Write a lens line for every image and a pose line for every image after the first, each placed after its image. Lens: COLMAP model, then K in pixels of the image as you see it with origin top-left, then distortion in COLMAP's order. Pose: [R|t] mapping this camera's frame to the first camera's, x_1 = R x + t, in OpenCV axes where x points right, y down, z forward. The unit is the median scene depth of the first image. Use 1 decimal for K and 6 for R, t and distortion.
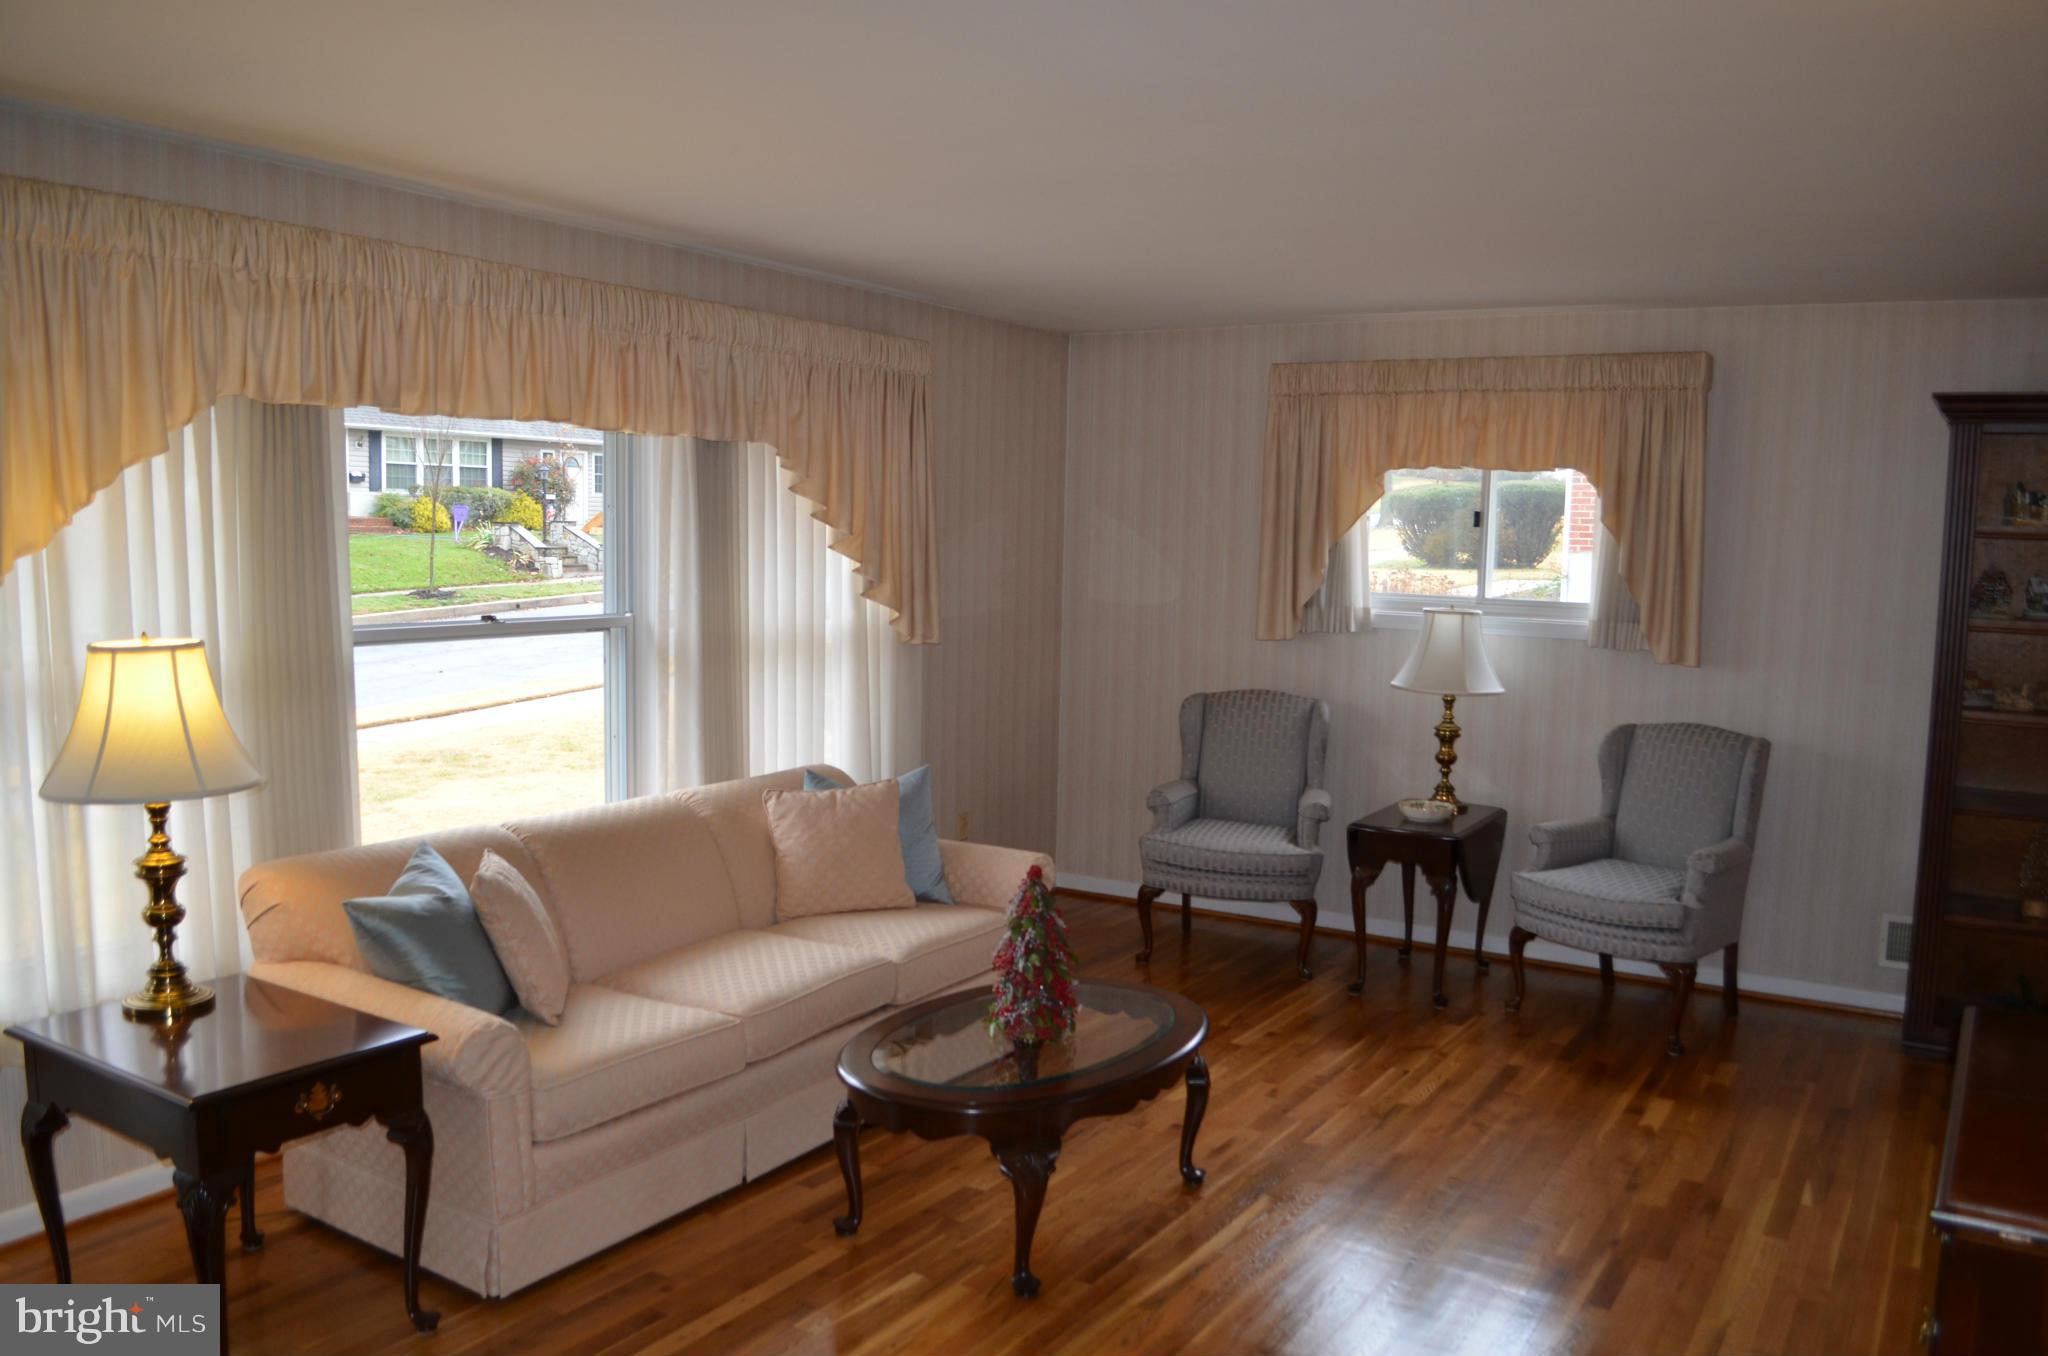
lens RADIAL K [[1601.5, 0, 1038.8], [0, 1601.5, 713.3], [0, 0, 1]] dist [-0.085996, 0.016854]
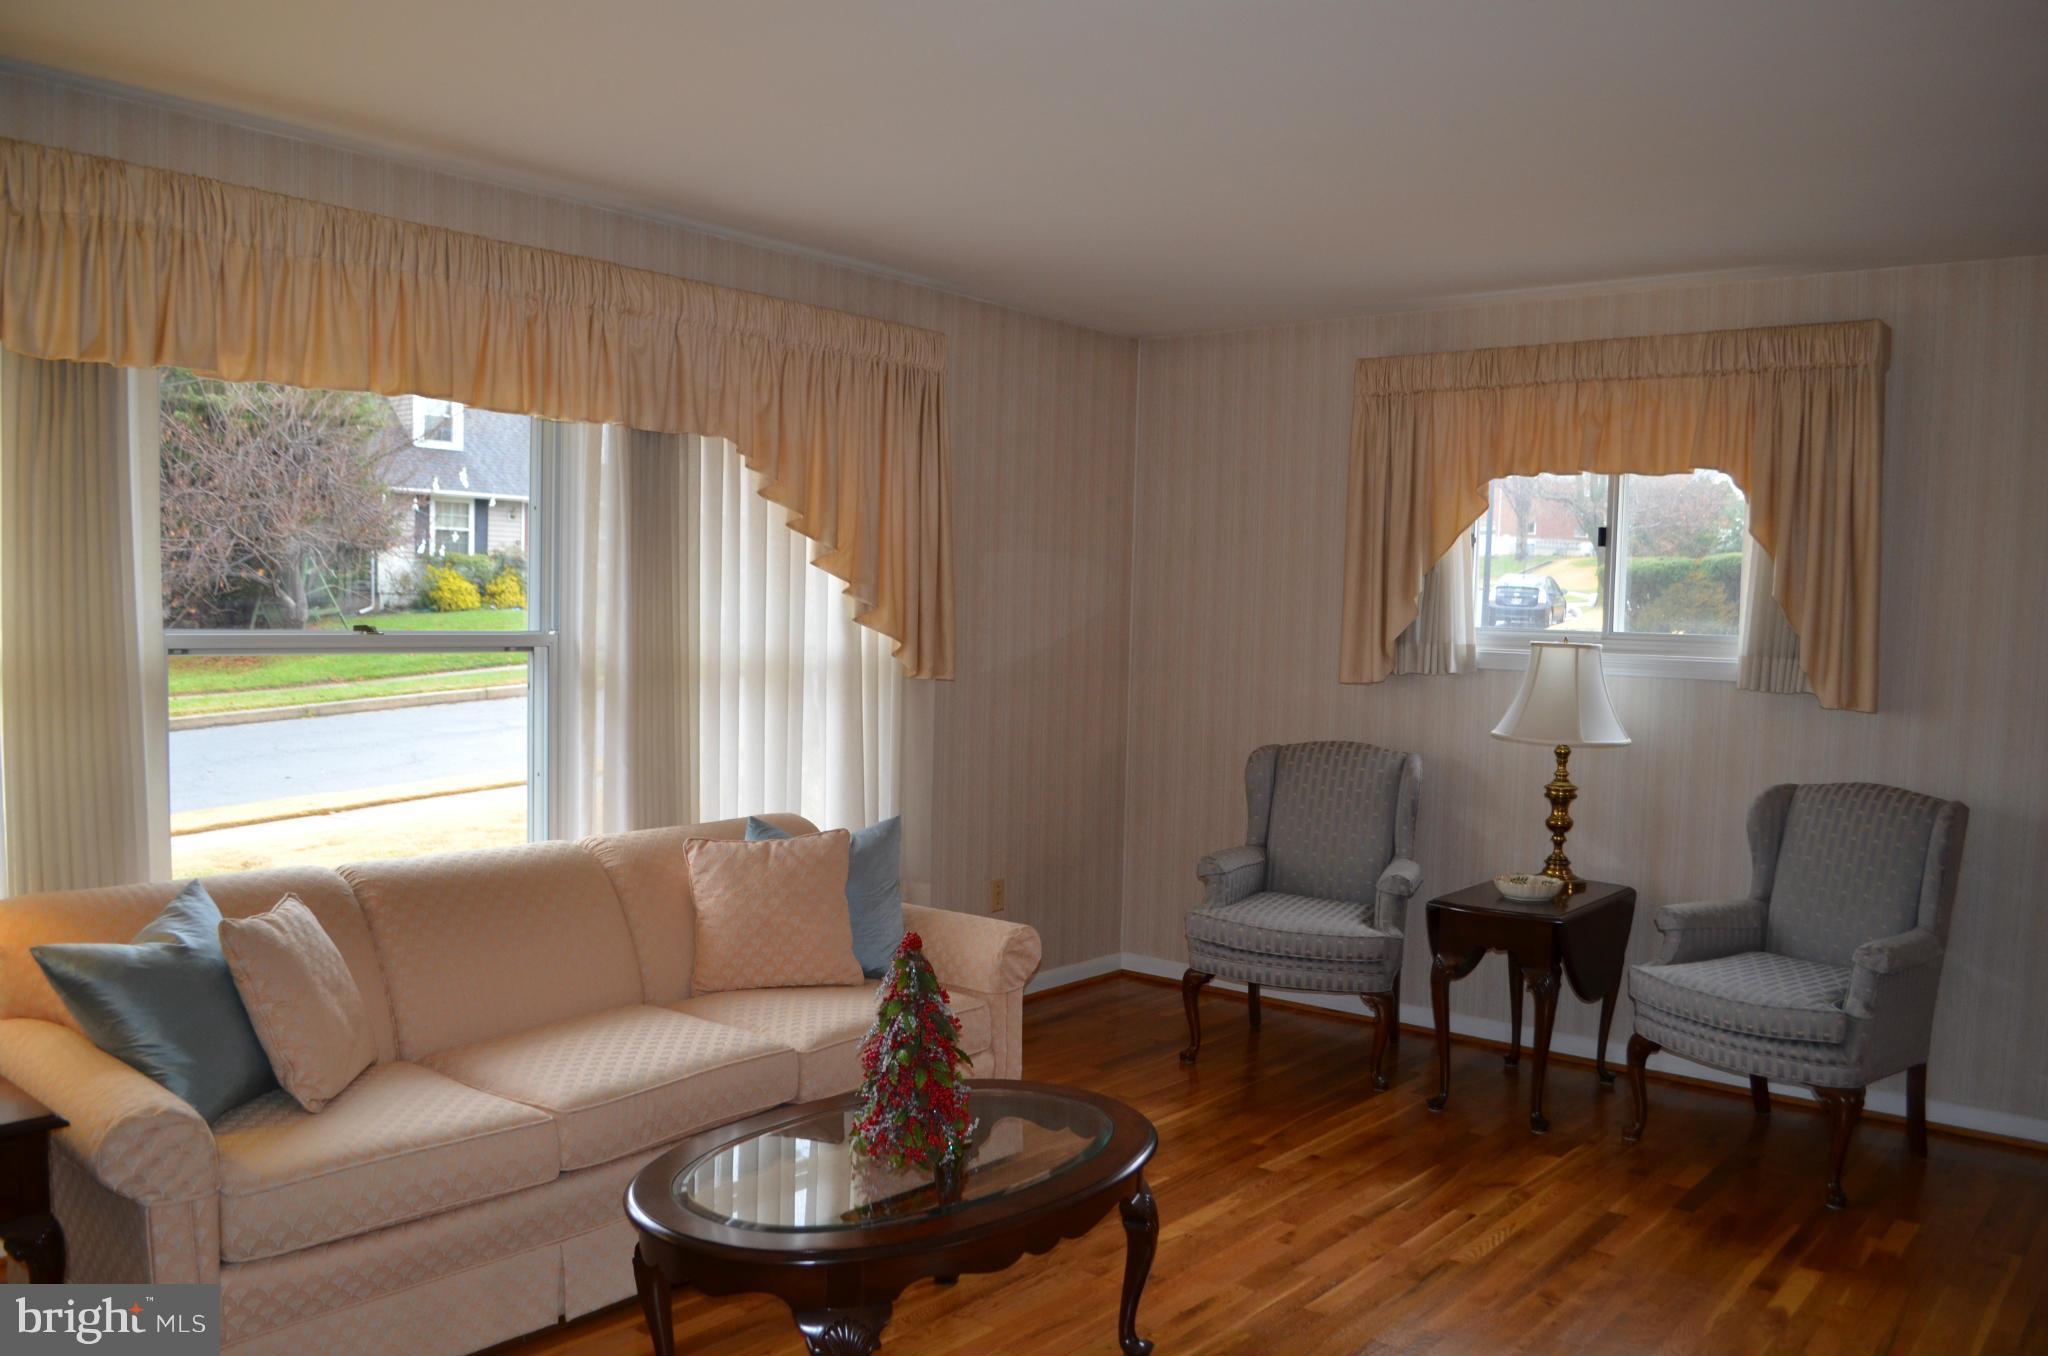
lens RADIAL K [[1601.5, 0, 1038.8], [0, 1601.5, 713.3], [0, 0, 1]] dist [-0.085996, 0.016854]
pose [[0.990845, 0.010639, -0.134586, 0.111364], [-0.017573, 0.998573, -0.050439, 0.019108], [0.133857, 0.052343, 0.989617, 0.170717]]
